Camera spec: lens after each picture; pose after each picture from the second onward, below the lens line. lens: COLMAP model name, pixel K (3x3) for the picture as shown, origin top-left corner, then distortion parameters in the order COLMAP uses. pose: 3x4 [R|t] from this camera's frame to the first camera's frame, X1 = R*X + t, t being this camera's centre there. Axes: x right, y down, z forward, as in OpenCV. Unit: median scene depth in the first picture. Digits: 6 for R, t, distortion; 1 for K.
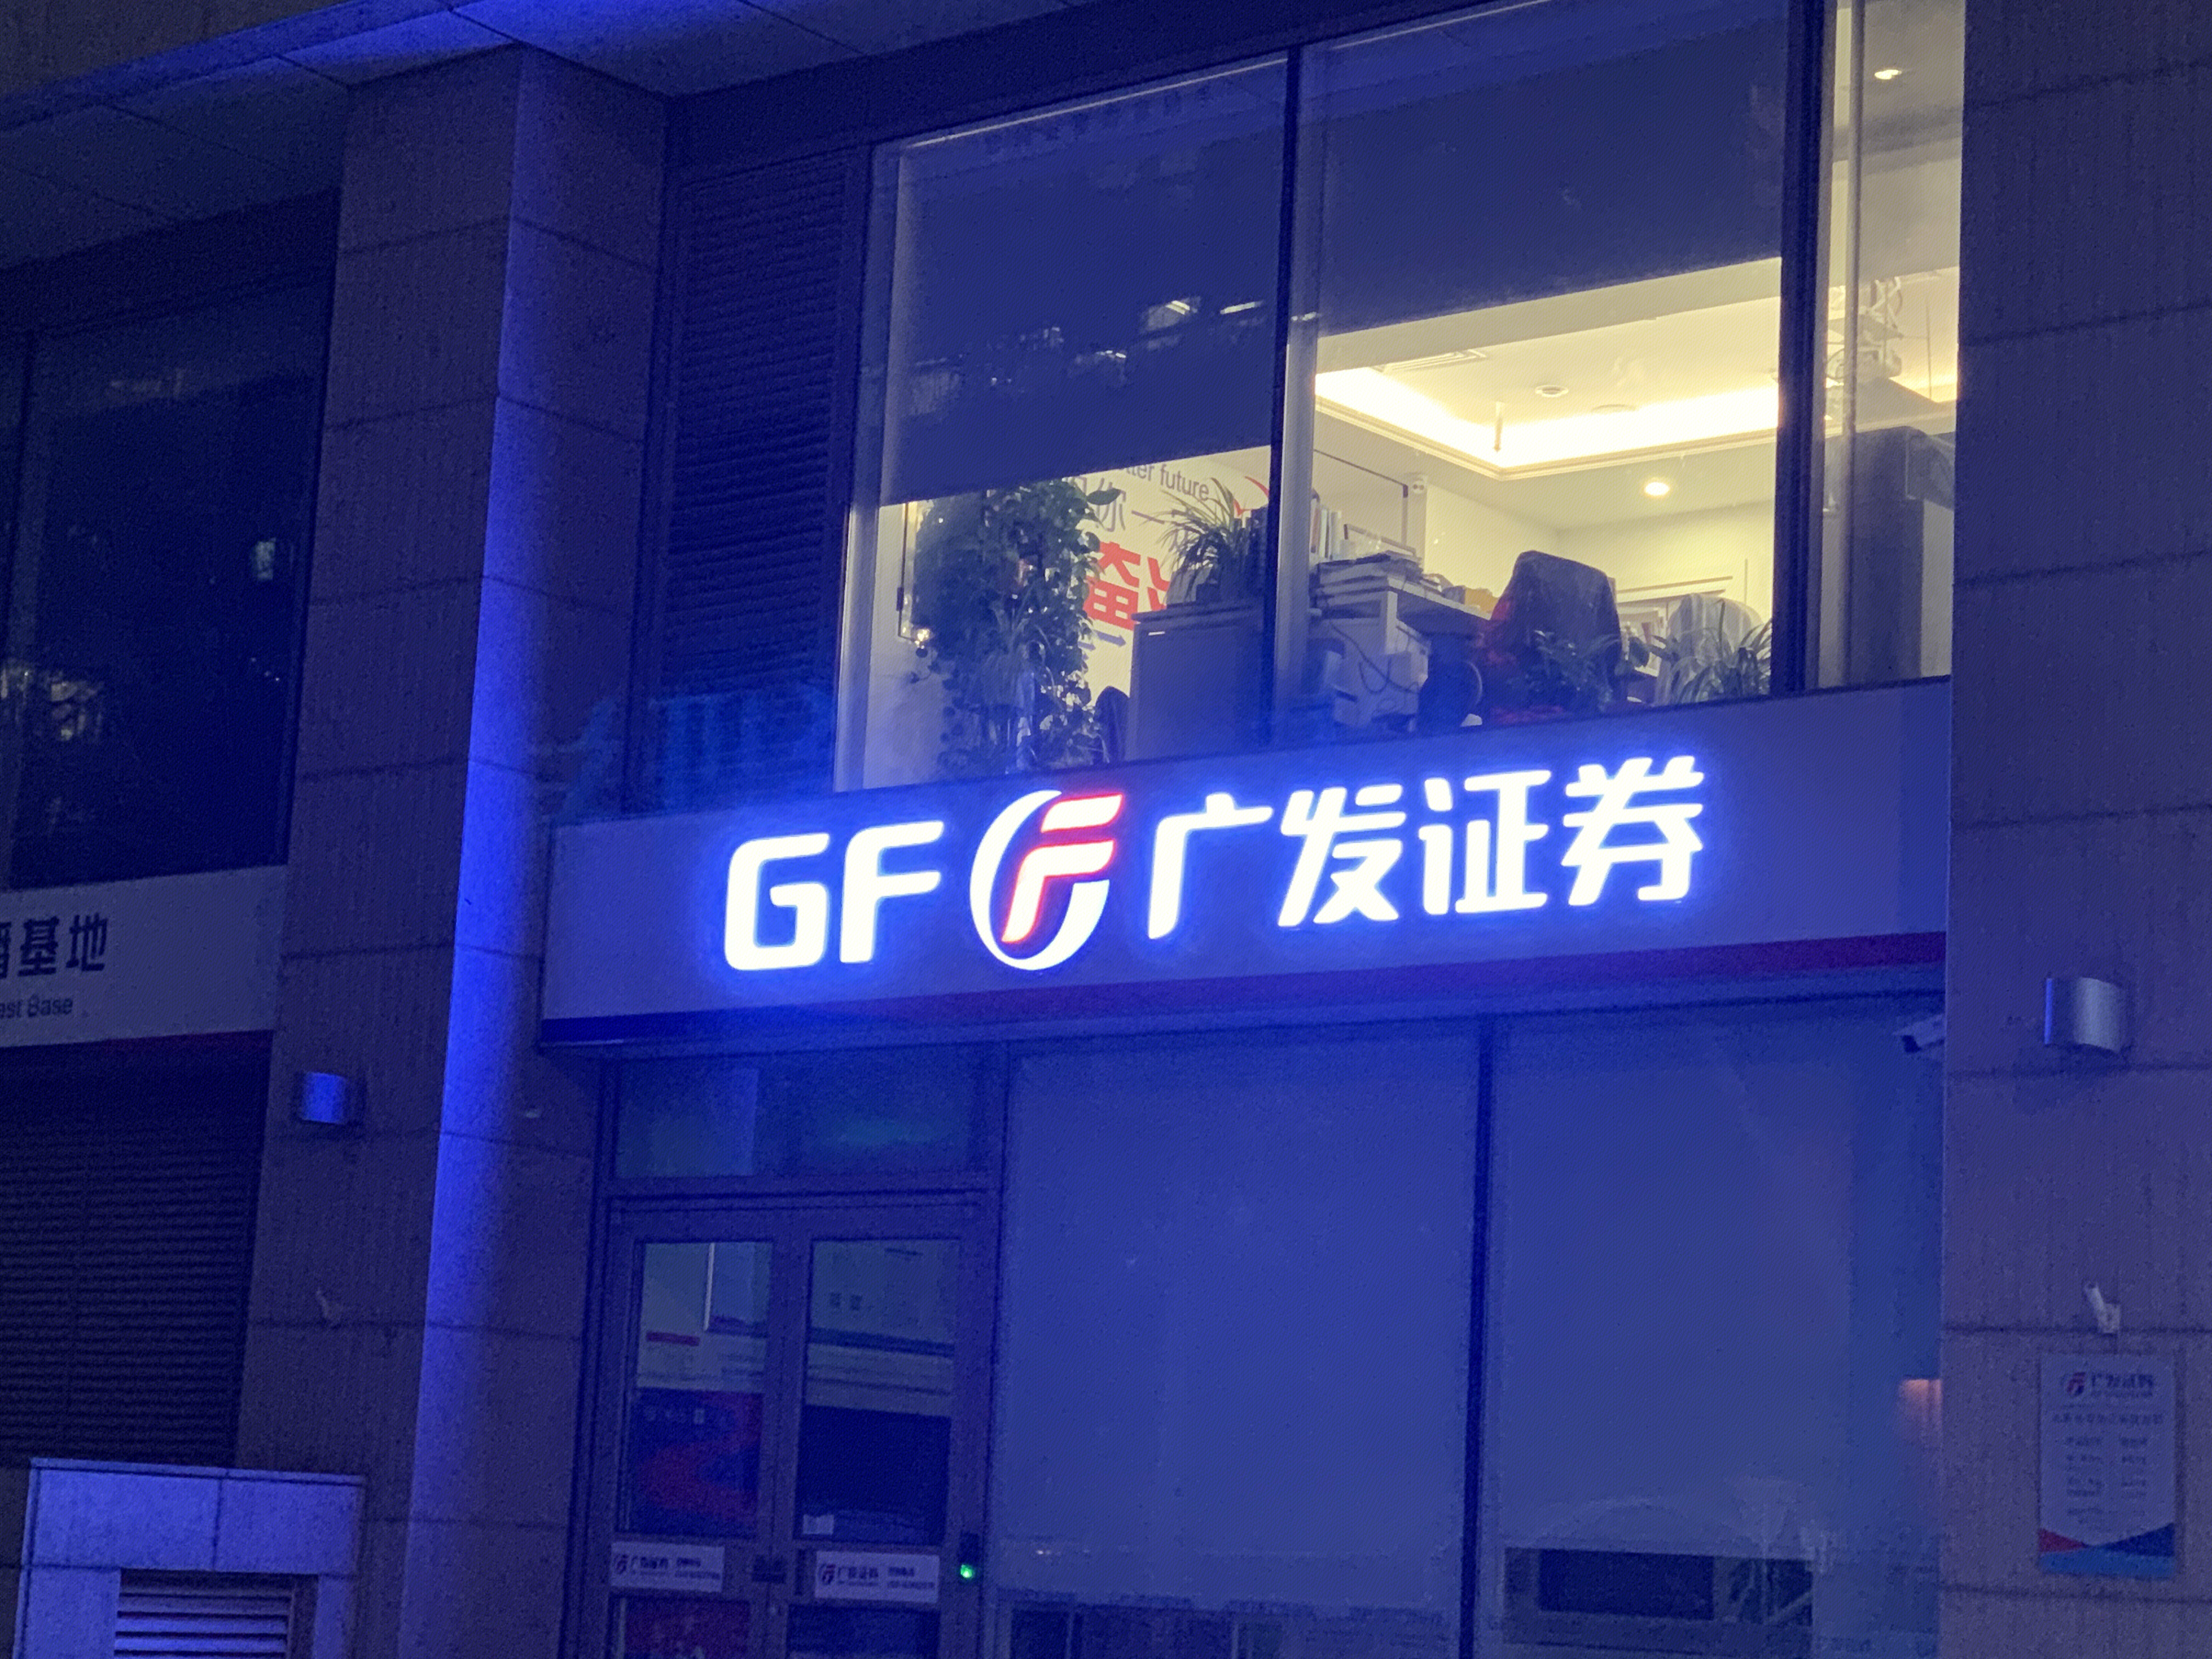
lens RADIAL K [[4404.3, 0, 1108.0], [0, 4404.3, 840.4], [0, 0, 1]] dist [-0.019284, 0.000000]
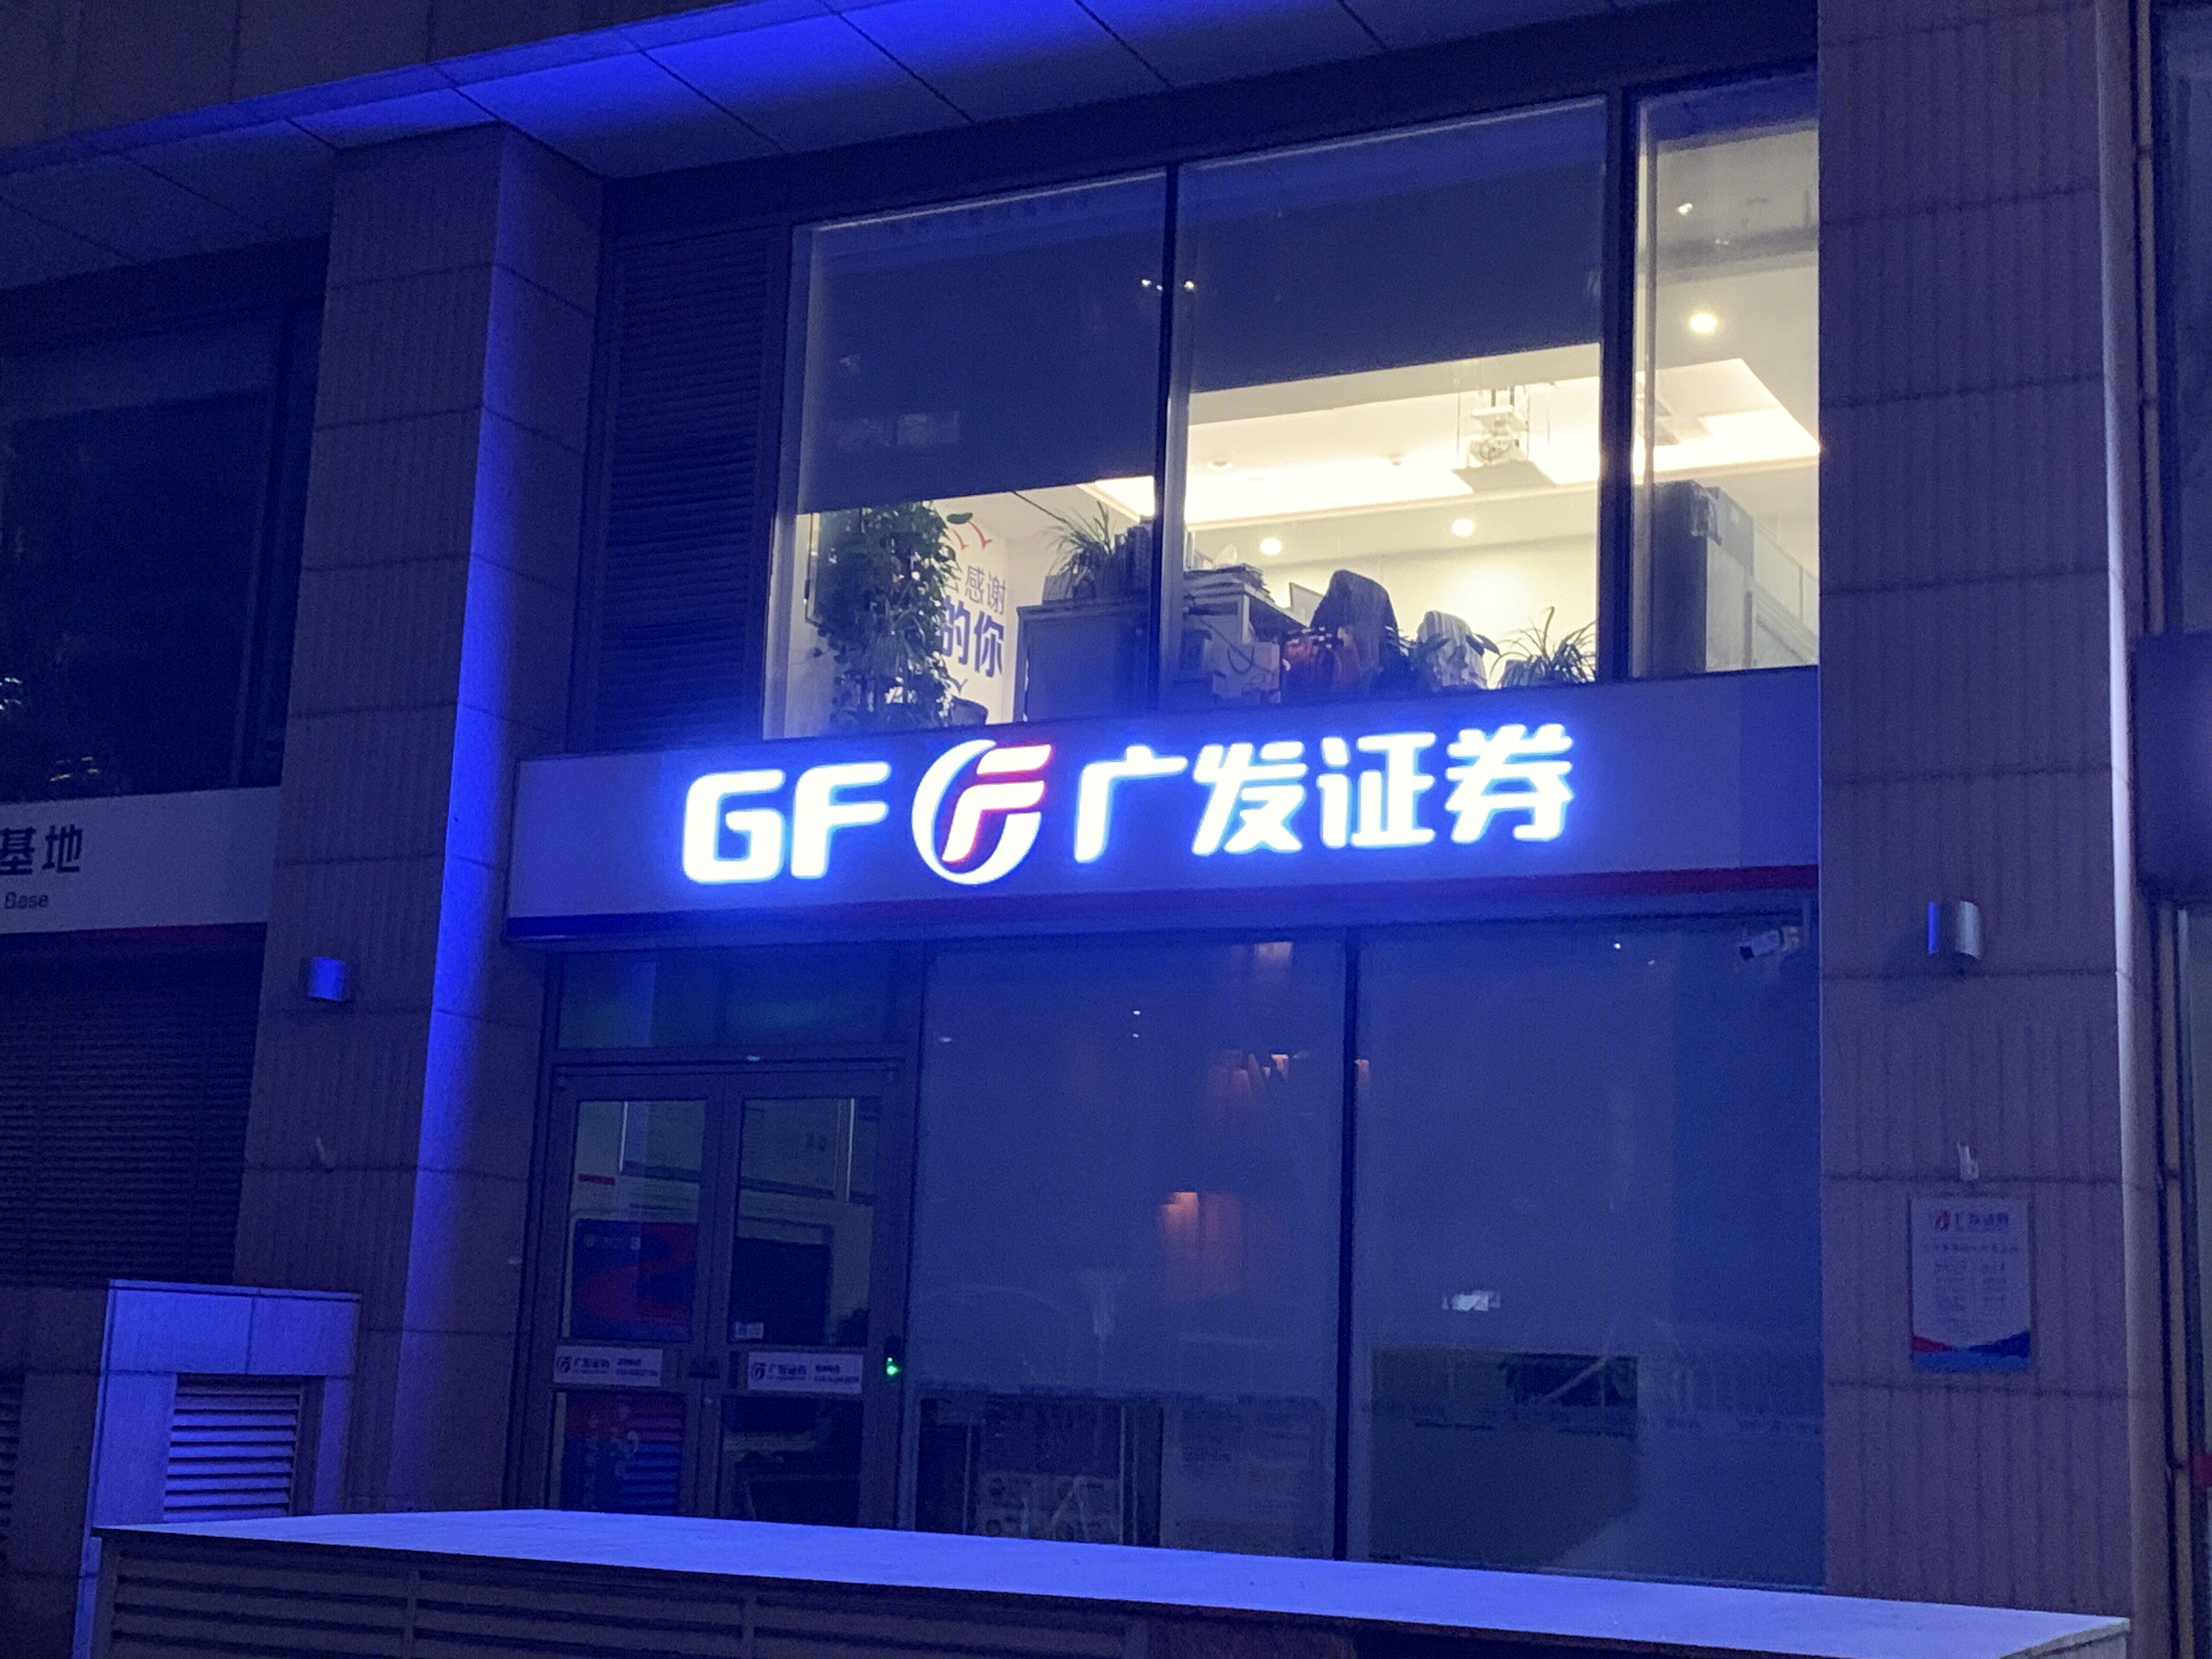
lens RADIAL K [[3054.5, 0, 1104.2], [0, 3054.5, 810.6], [0, 0, 1]] dist [0.003733, 0.000000]
pose [[0.975242, 0.031283, 0.218917, -0.164226], [-0.029307, 0.999495, -0.012266, 0.017421], [-0.219191, 0.005547, 0.975666, 0.144347]]
